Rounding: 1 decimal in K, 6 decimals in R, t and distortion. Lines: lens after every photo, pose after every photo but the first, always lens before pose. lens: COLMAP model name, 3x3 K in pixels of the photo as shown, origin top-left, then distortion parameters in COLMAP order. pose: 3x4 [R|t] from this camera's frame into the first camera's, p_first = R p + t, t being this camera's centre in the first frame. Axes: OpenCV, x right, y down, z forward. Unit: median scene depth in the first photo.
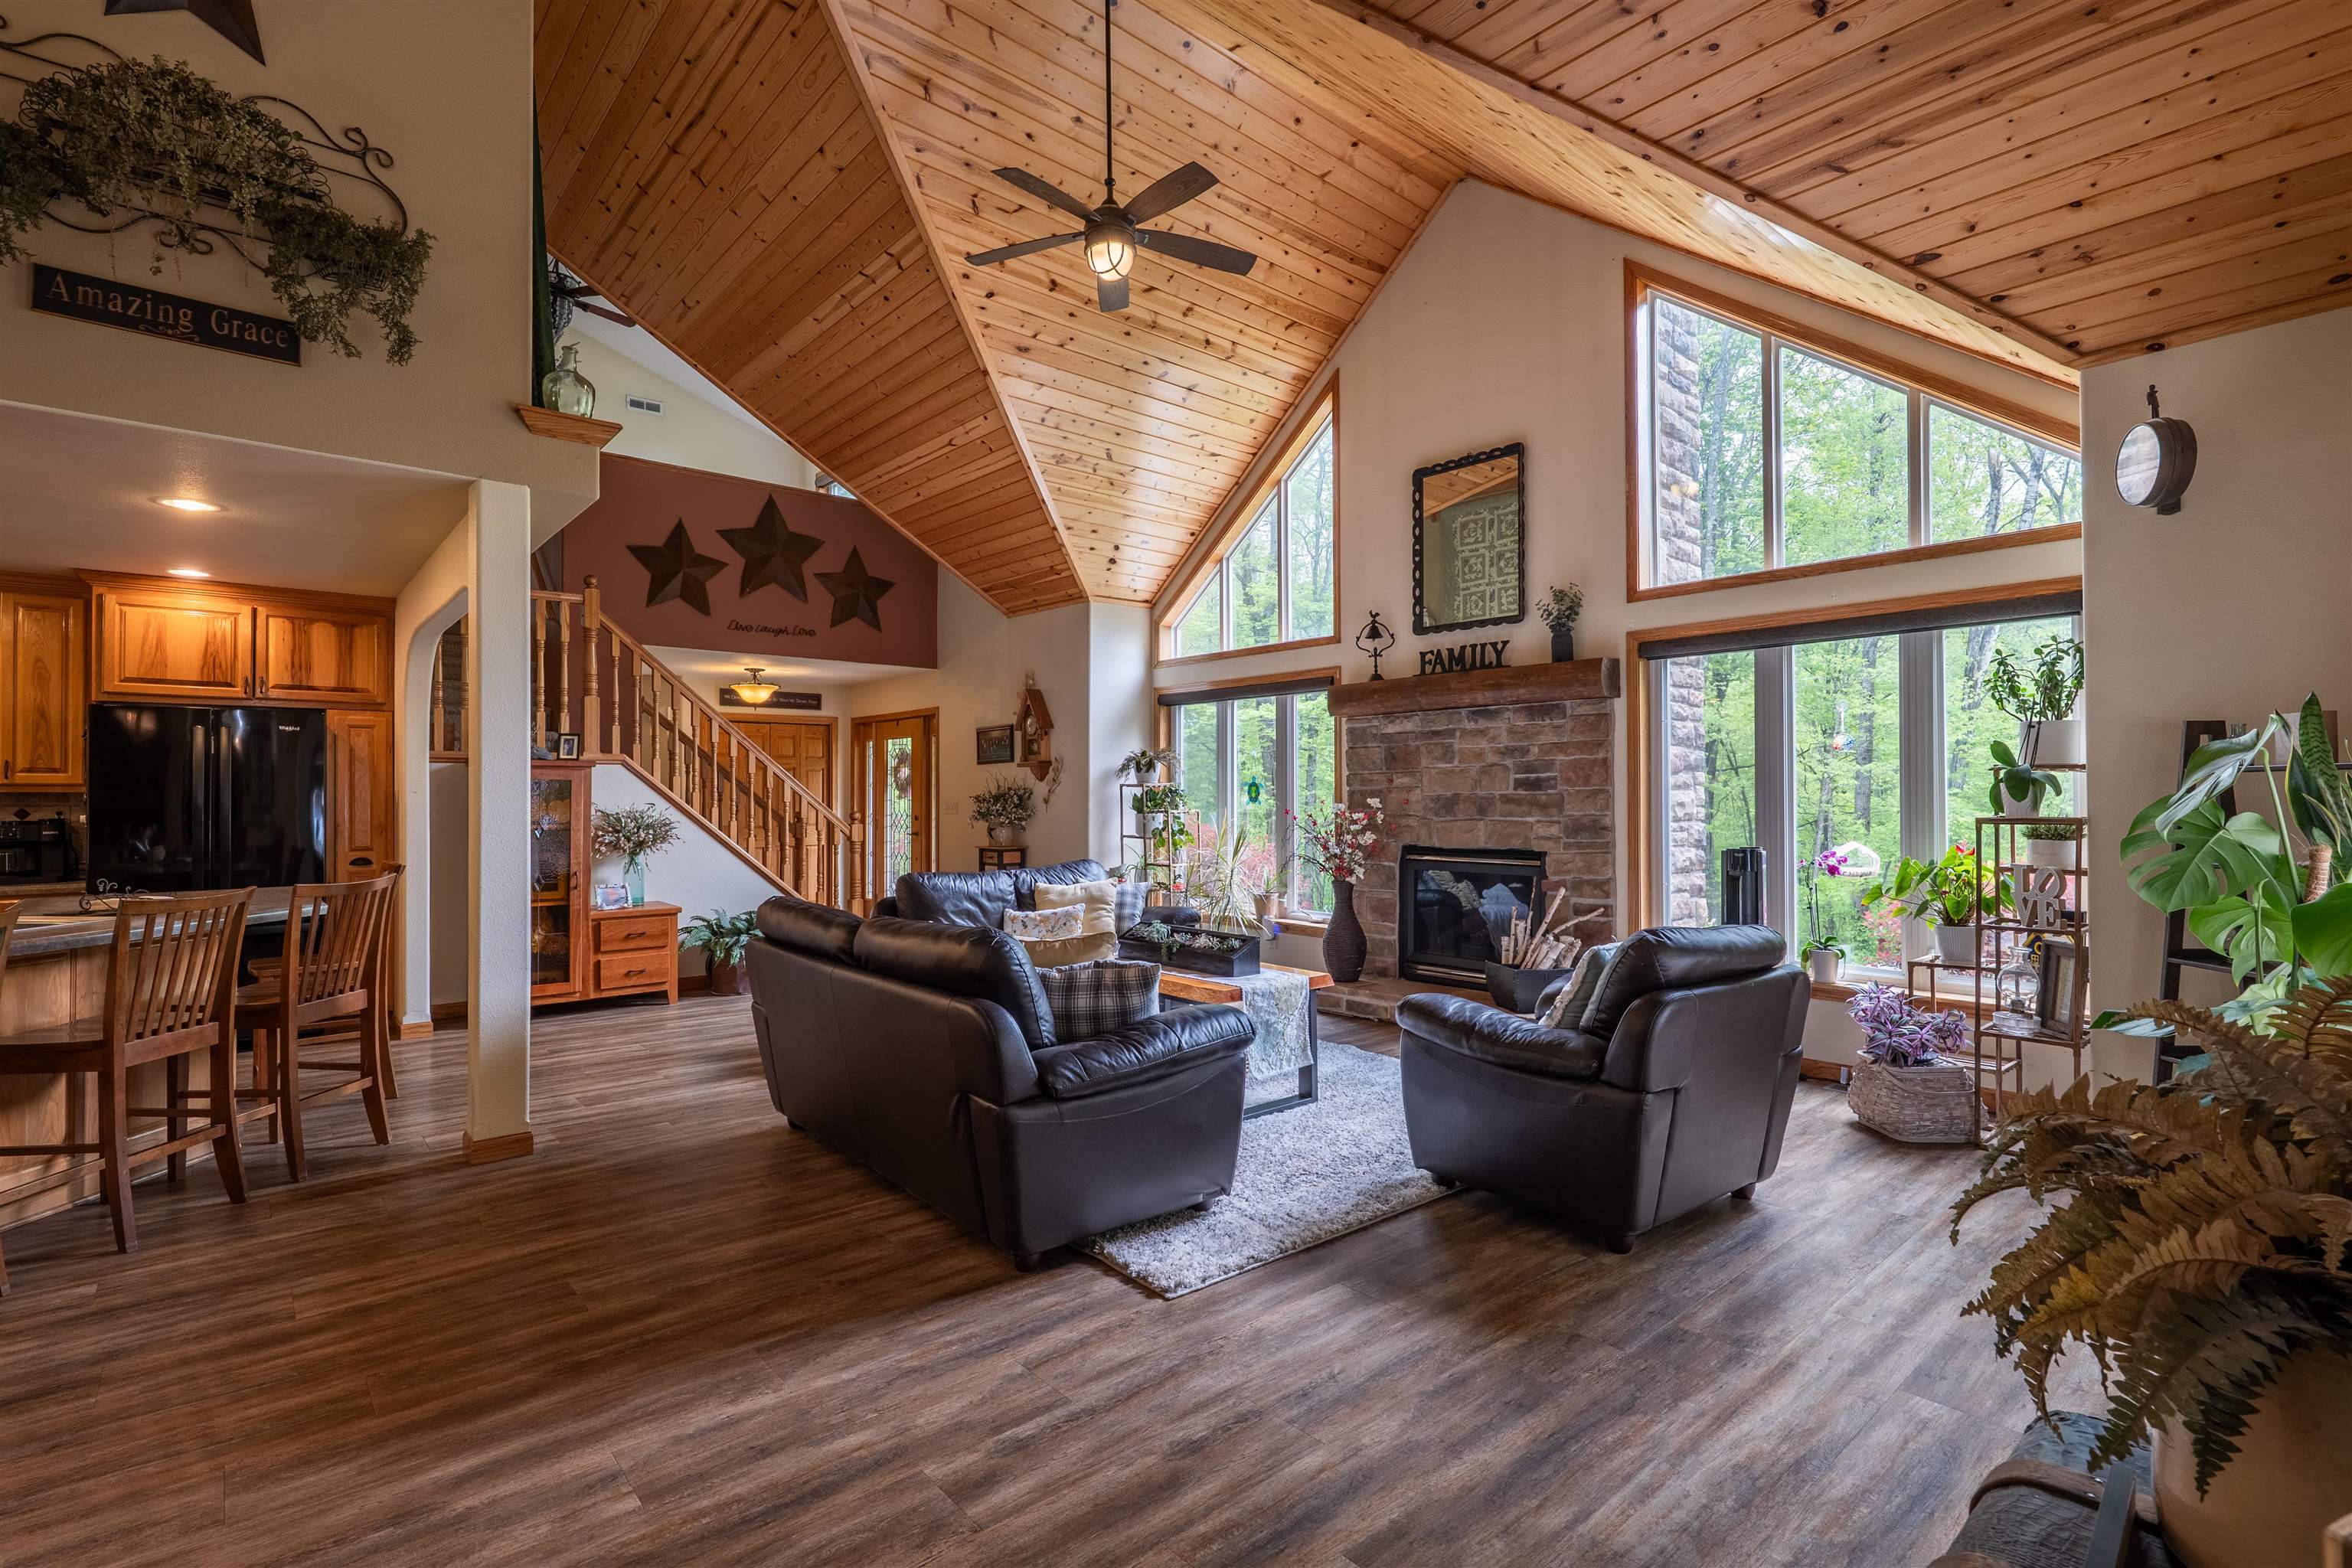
lens RADIAL K [[1089.6, 0, 1175.9], [0, 1089.6, 781.1], [0, 0, 1]] dist [0.006404, -0.000161]
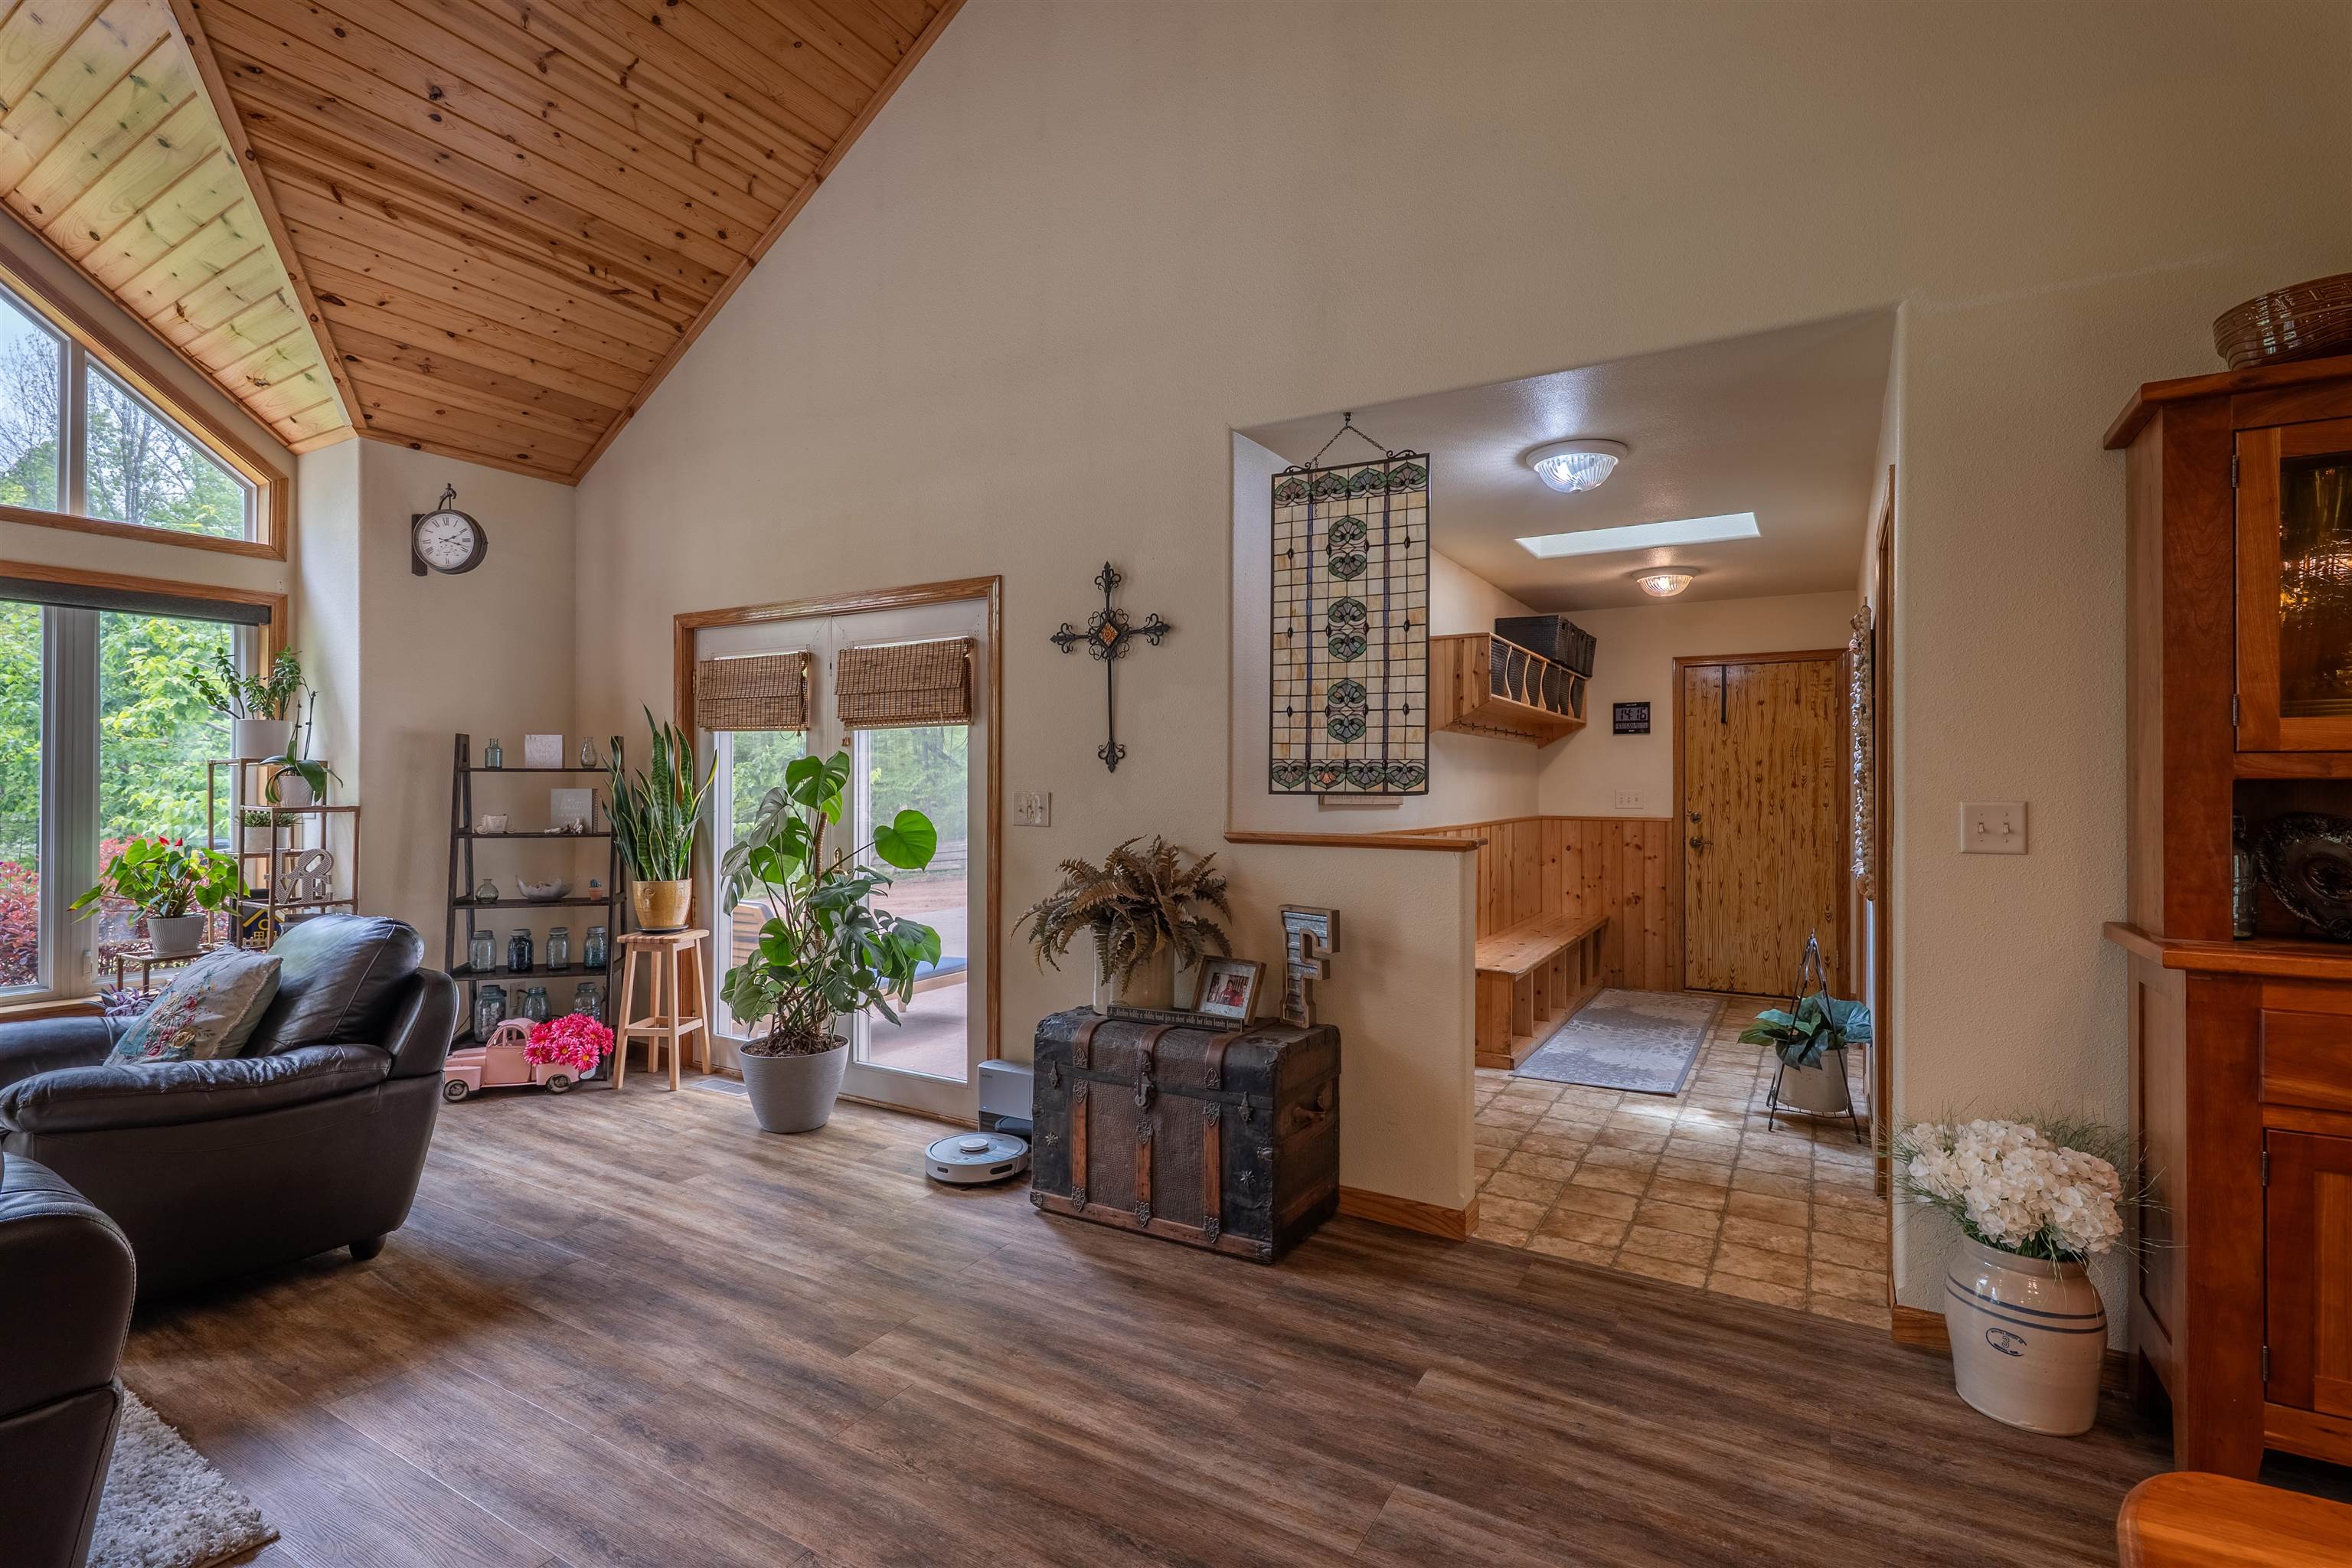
lens RADIAL K [[1089.6, 0, 1175.9], [0, 1089.6, 781.1], [0, 0, 1]] dist [0.006404, -0.000161]
pose [[-0.308992, 0.007146, 0.951038, -0.568576], [-0.014356, 0.999823, -0.012177, 0.007880], [-0.950956, -0.017416, -0.308834, 0.477185]]
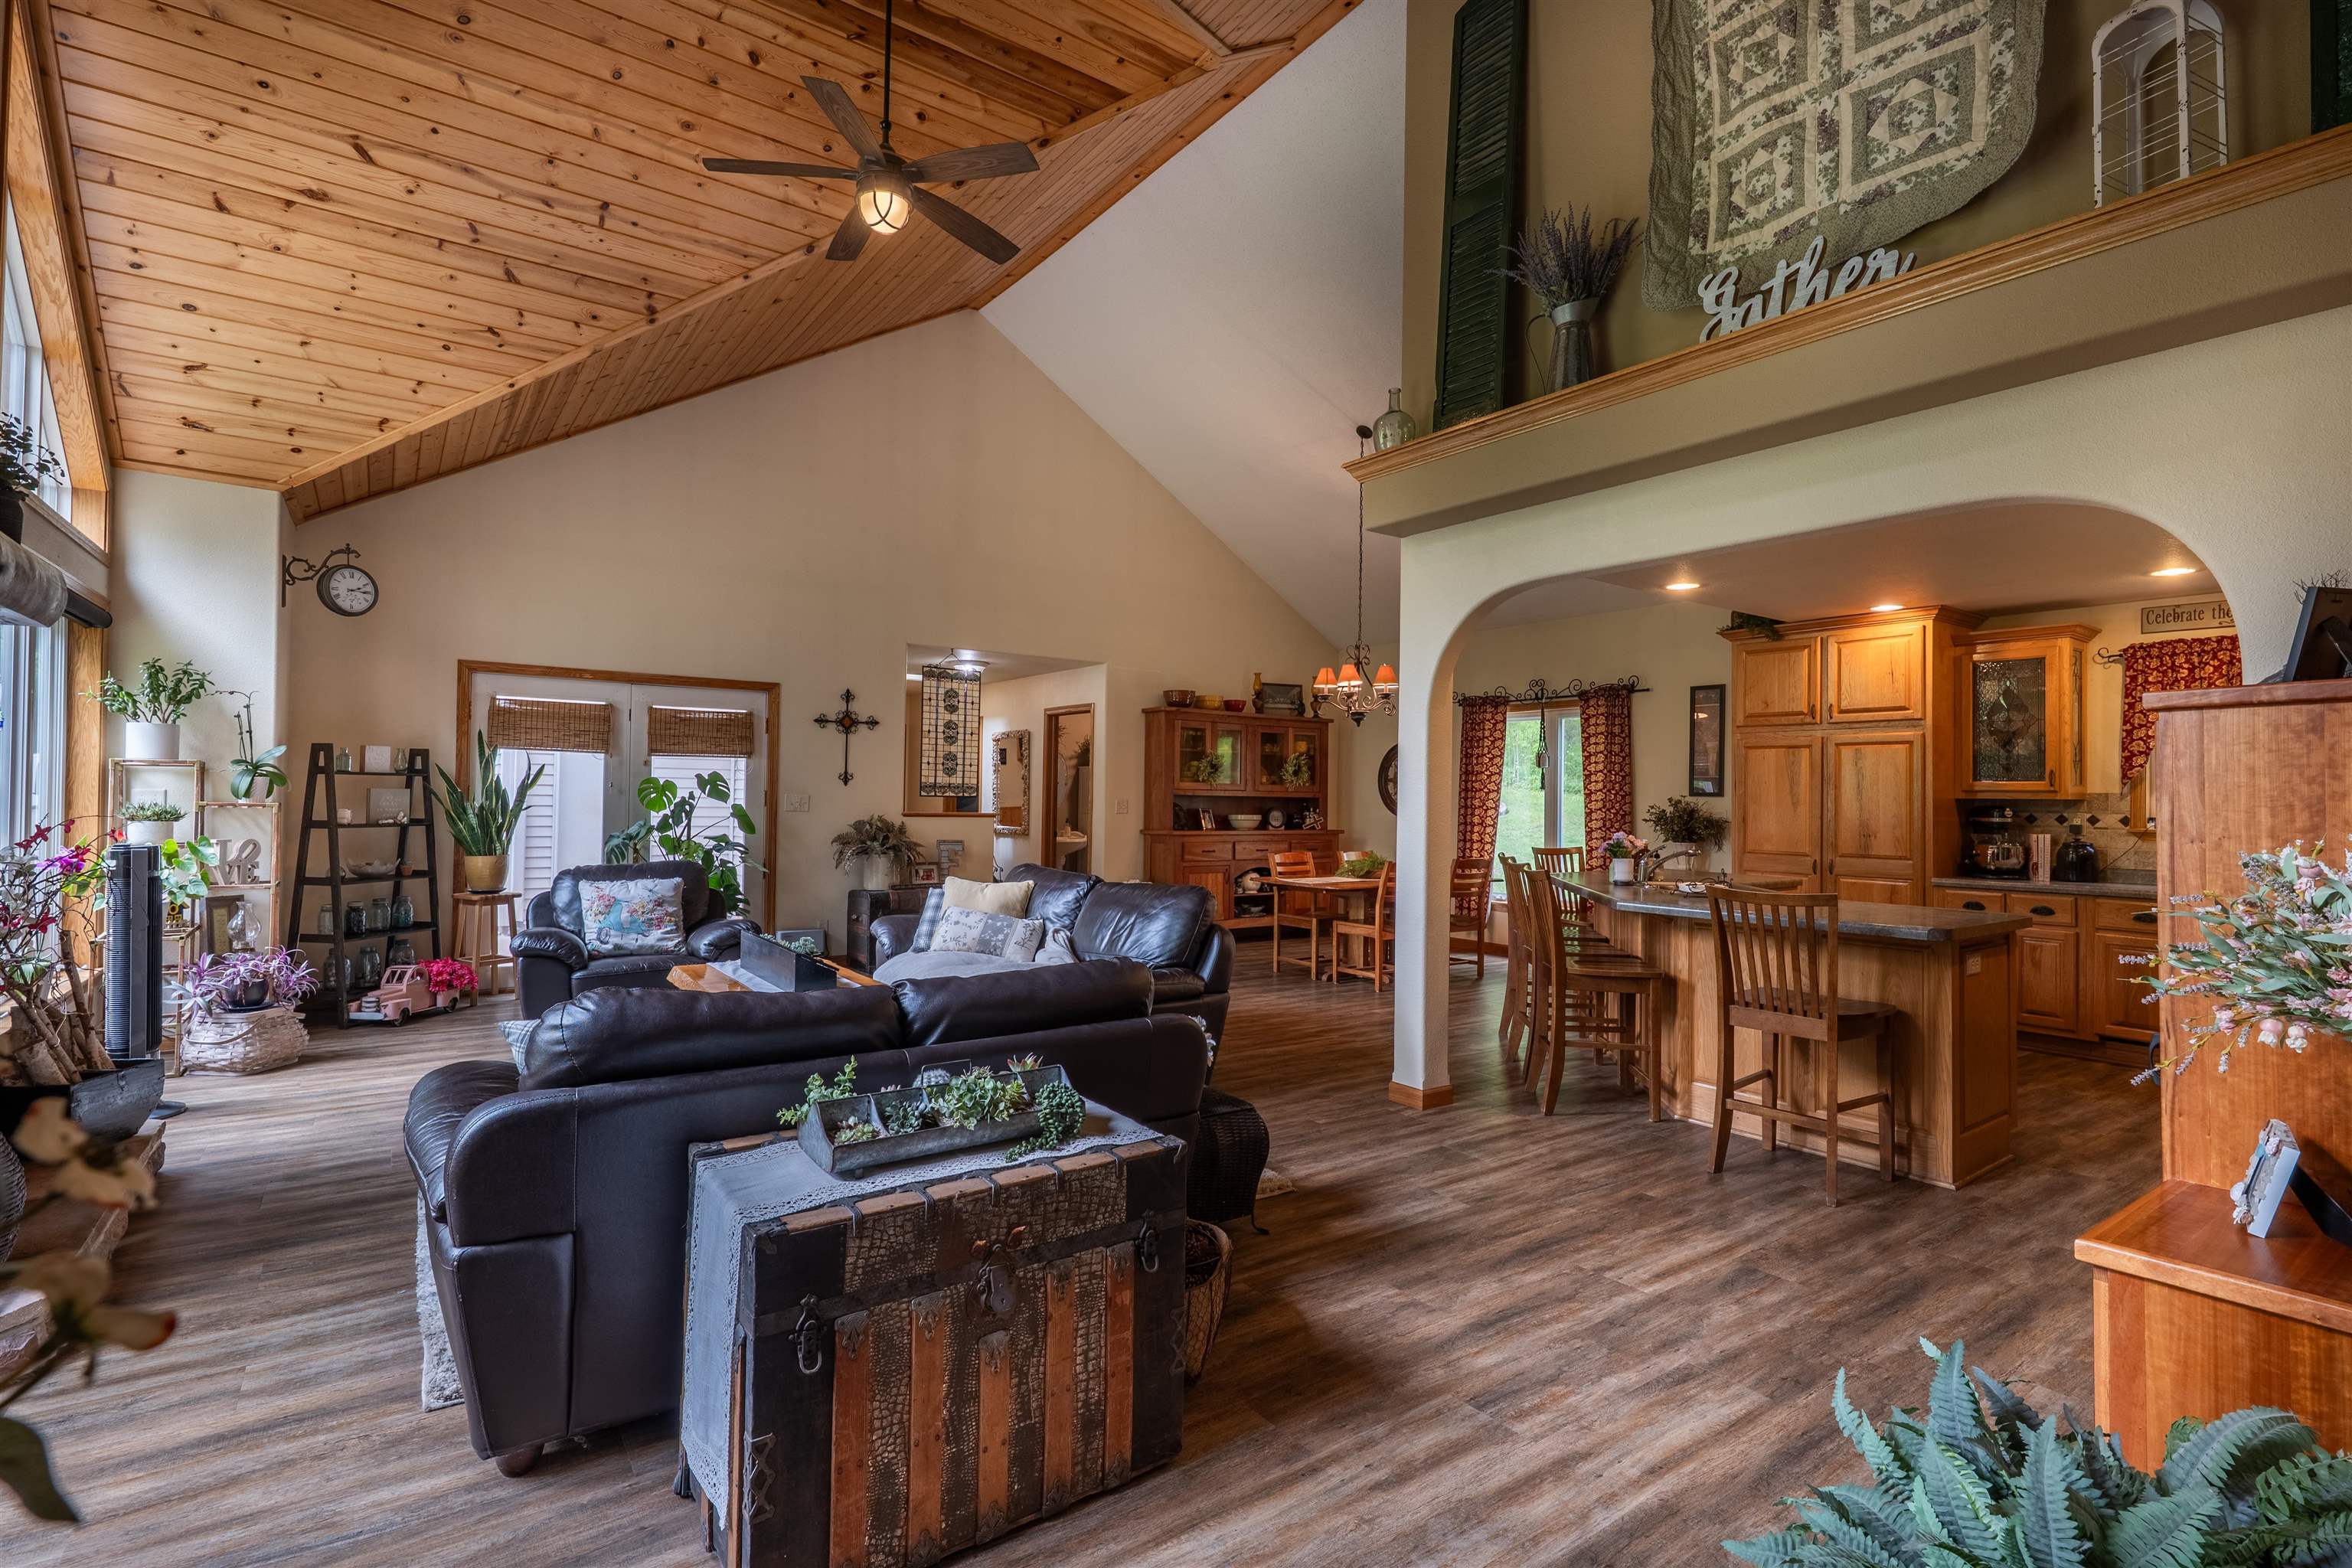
lens RADIAL K [[1089.6, 0, 1175.9], [0, 1089.6, 781.1], [0, 0, 1]] dist [0.006404, -0.000161]
pose [[-0.995830, -0.008894, 0.090791, -0.454448], [-0.011621, 0.999496, -0.029548, 0.032952], [-0.090482, -0.030479, -0.995432, 2.174285]]
